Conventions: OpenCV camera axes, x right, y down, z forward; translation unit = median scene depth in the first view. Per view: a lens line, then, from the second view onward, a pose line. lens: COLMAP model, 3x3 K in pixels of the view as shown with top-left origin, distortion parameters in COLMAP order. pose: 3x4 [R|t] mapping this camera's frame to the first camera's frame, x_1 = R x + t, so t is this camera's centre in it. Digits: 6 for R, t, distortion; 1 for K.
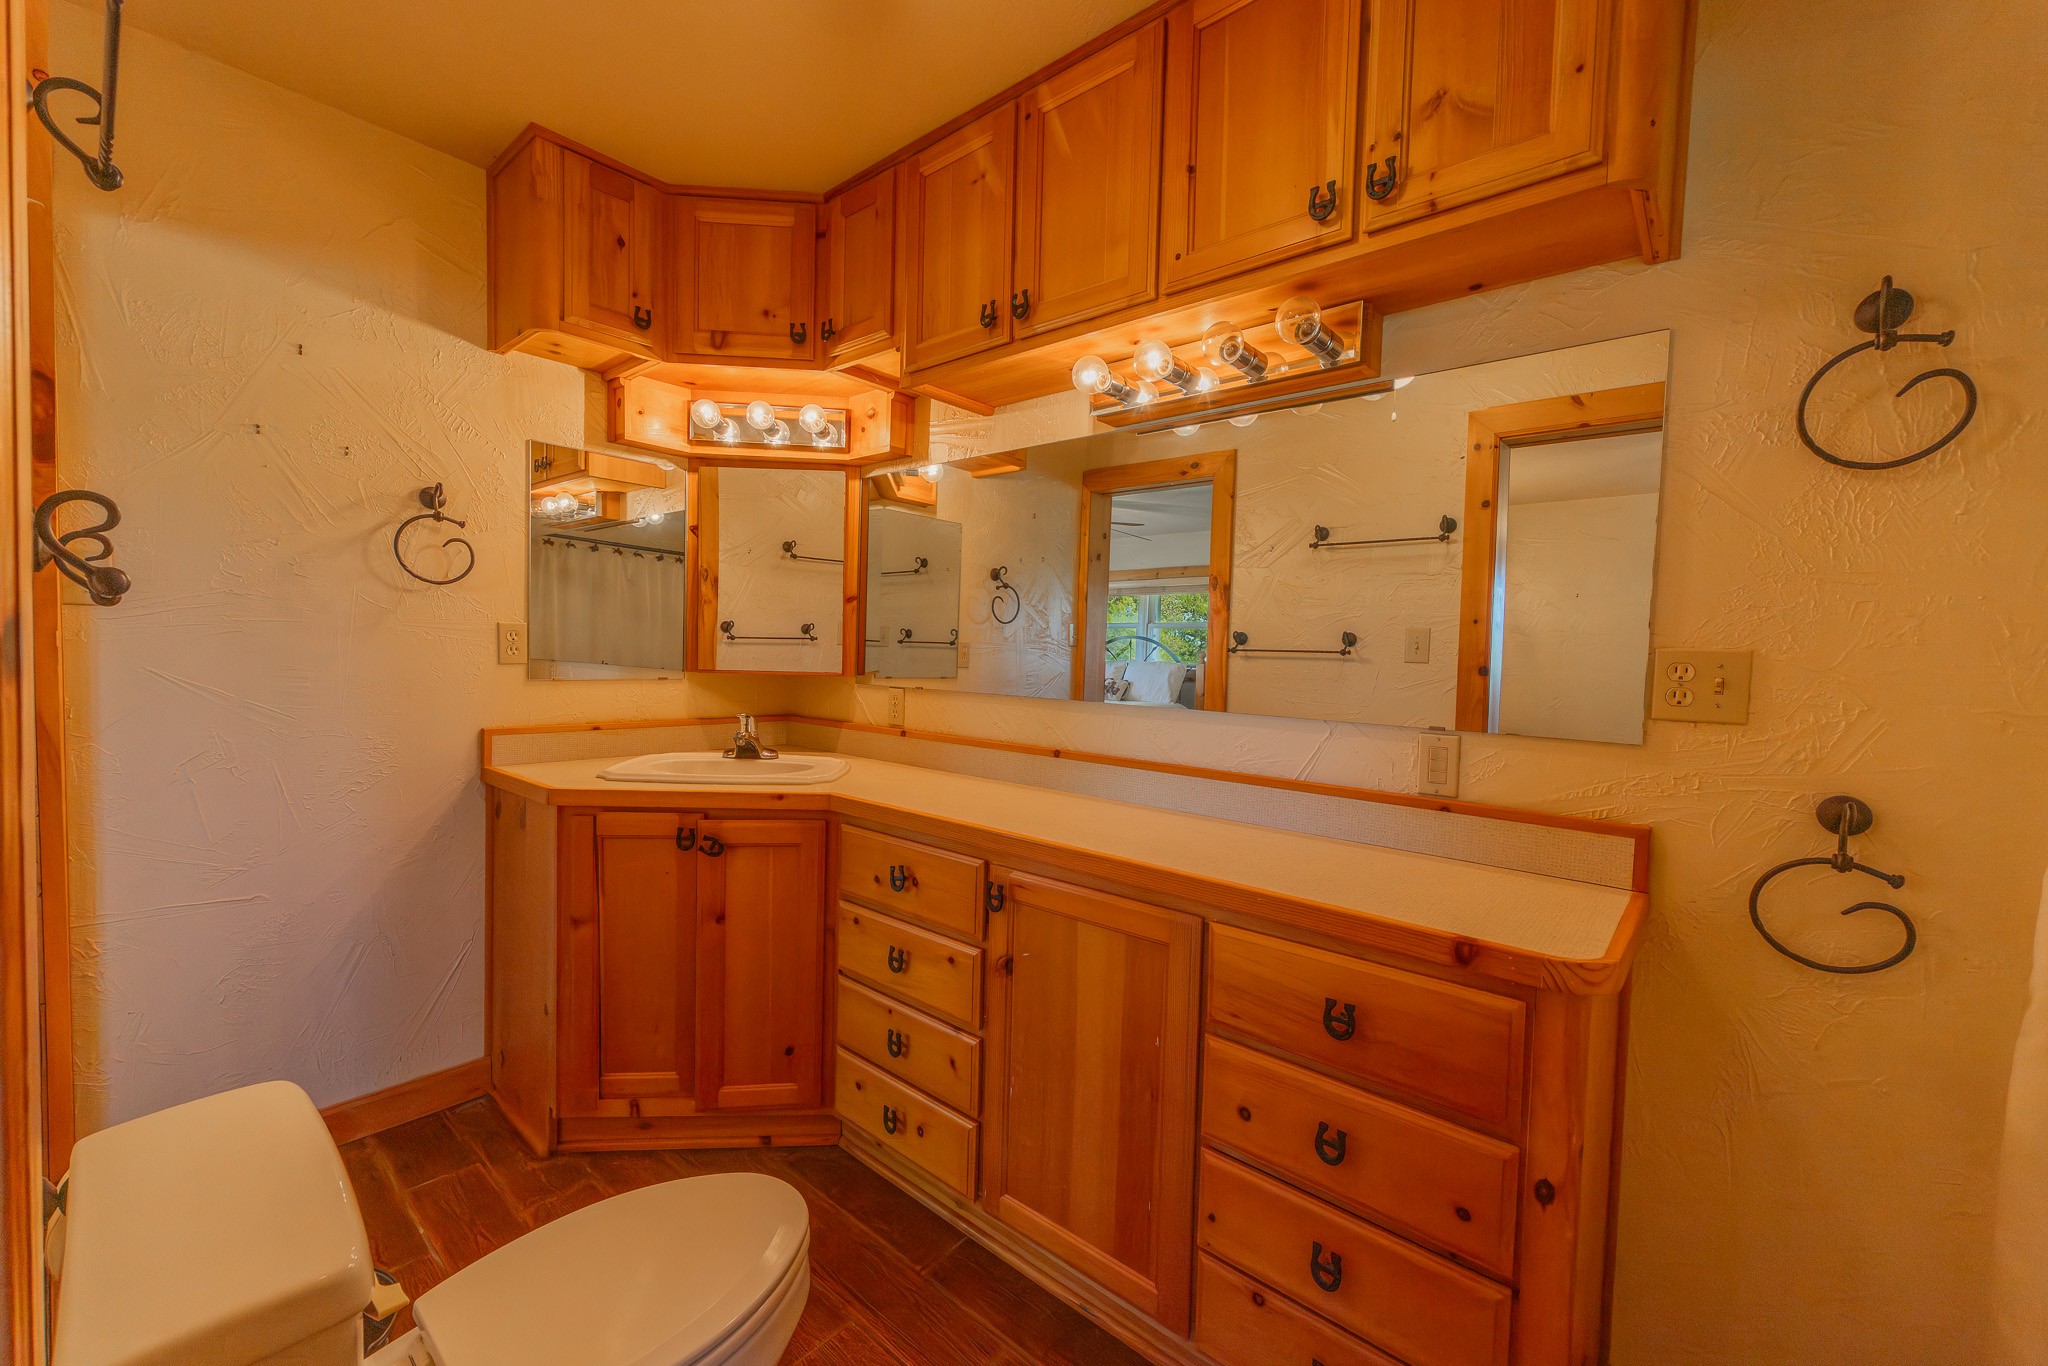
lens RADIAL K [[824.0, 0, 1015.1], [0, 824.0, 685.1], [0, 0, 1]] dist [0.004662, 0.000155]
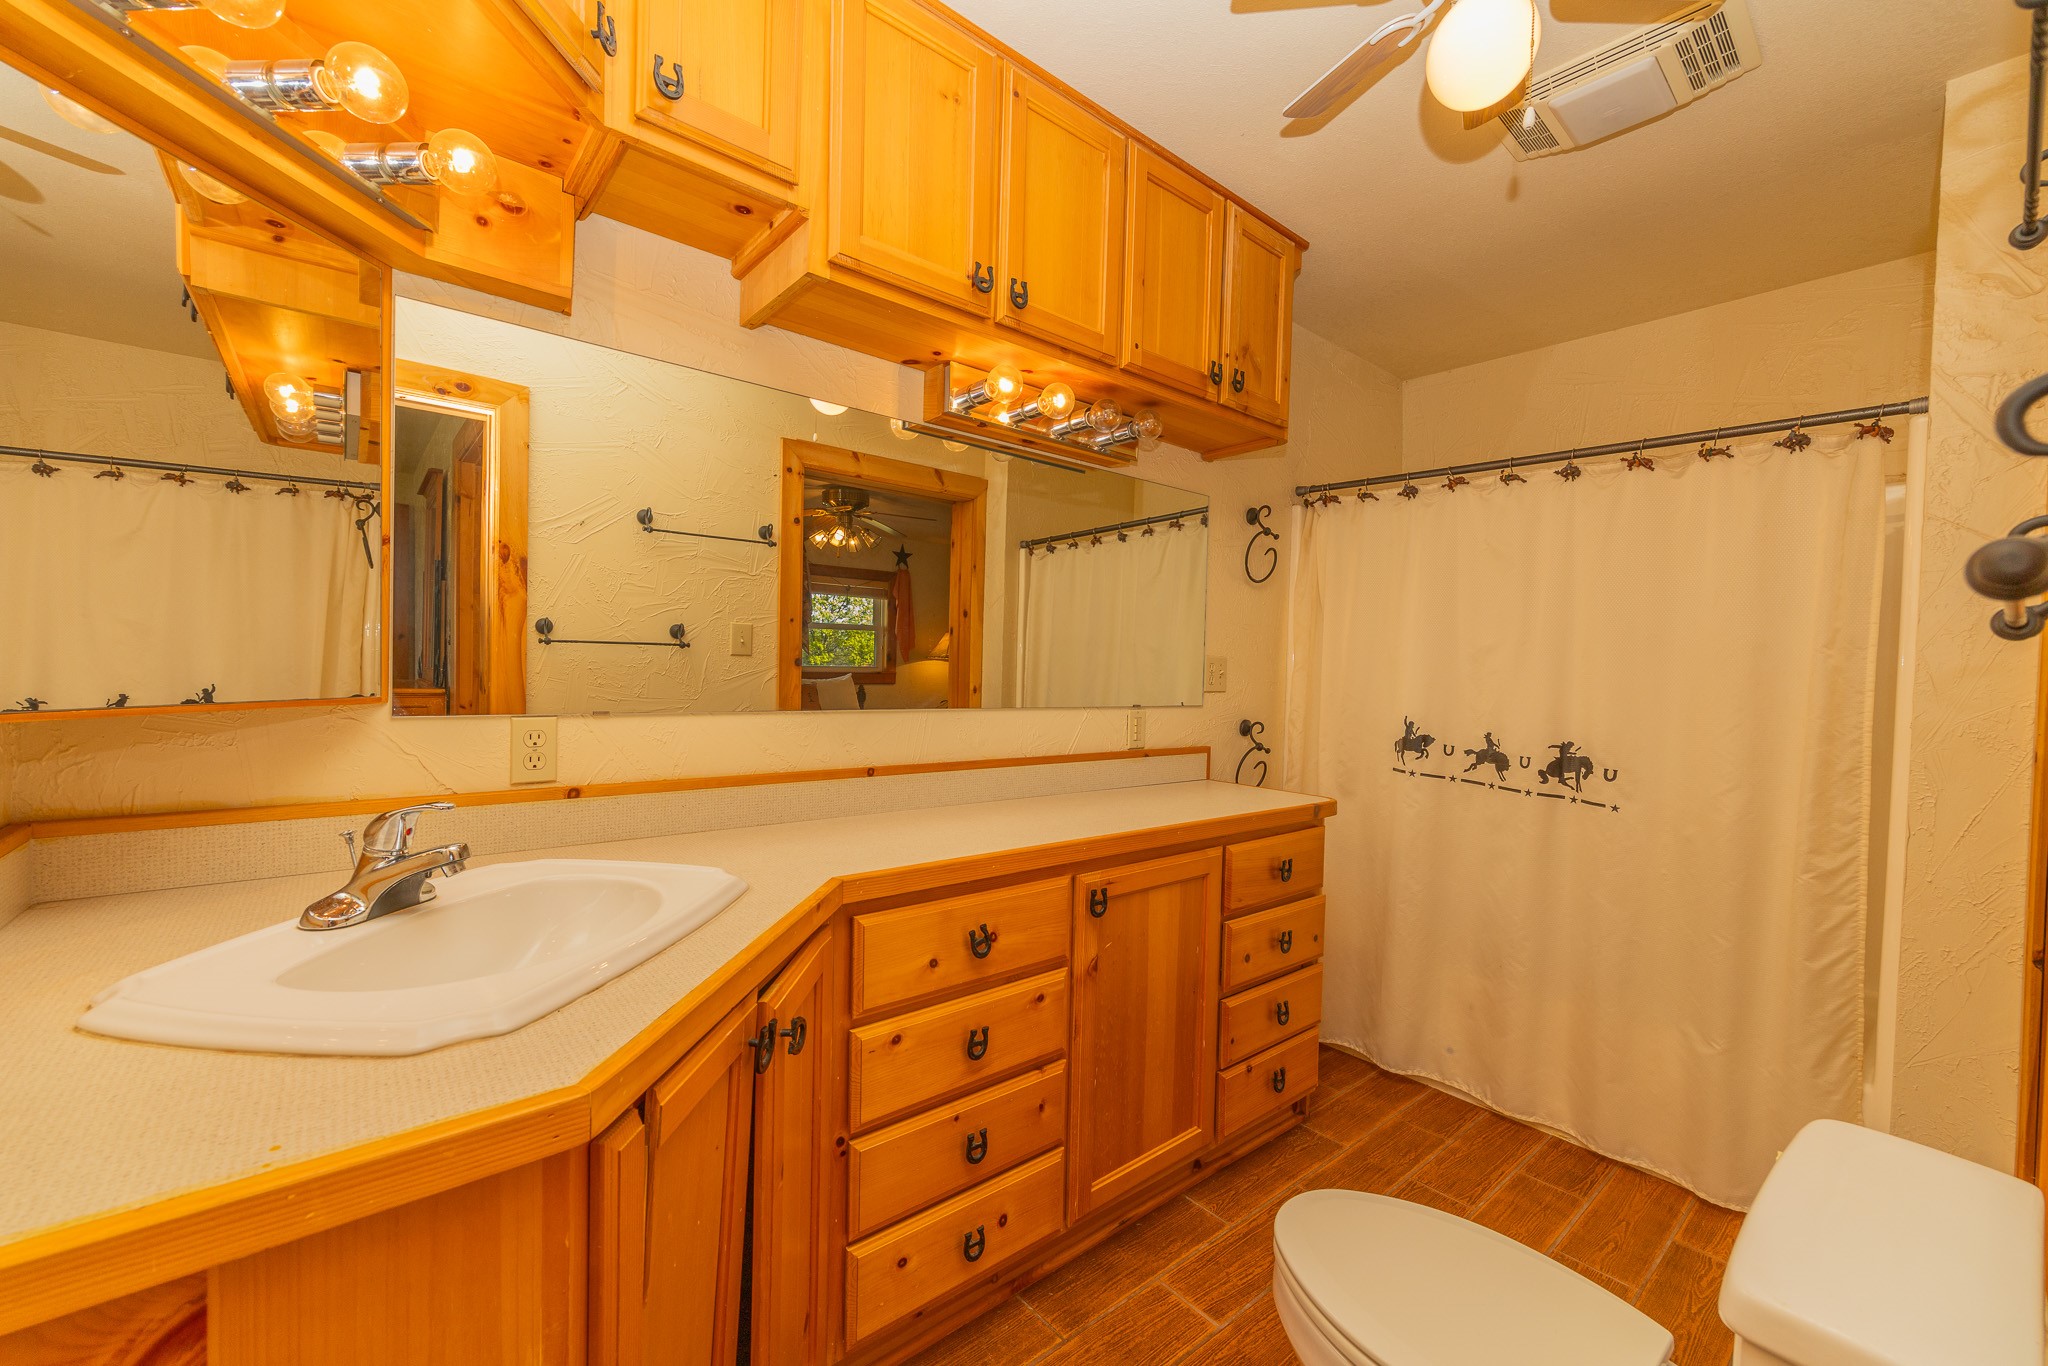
lens RADIAL K [[824.0, 0, 1015.7], [0, 824.0, 677.9], [0, 0, 1]] dist [0.004662, 0.000155]
pose [[0.161763, -0.048870, 0.985619, -0.996387], [0.020771, 0.998720, 0.046110, -0.073533], [-0.986611, 0.013014, 0.162571, 0.888423]]
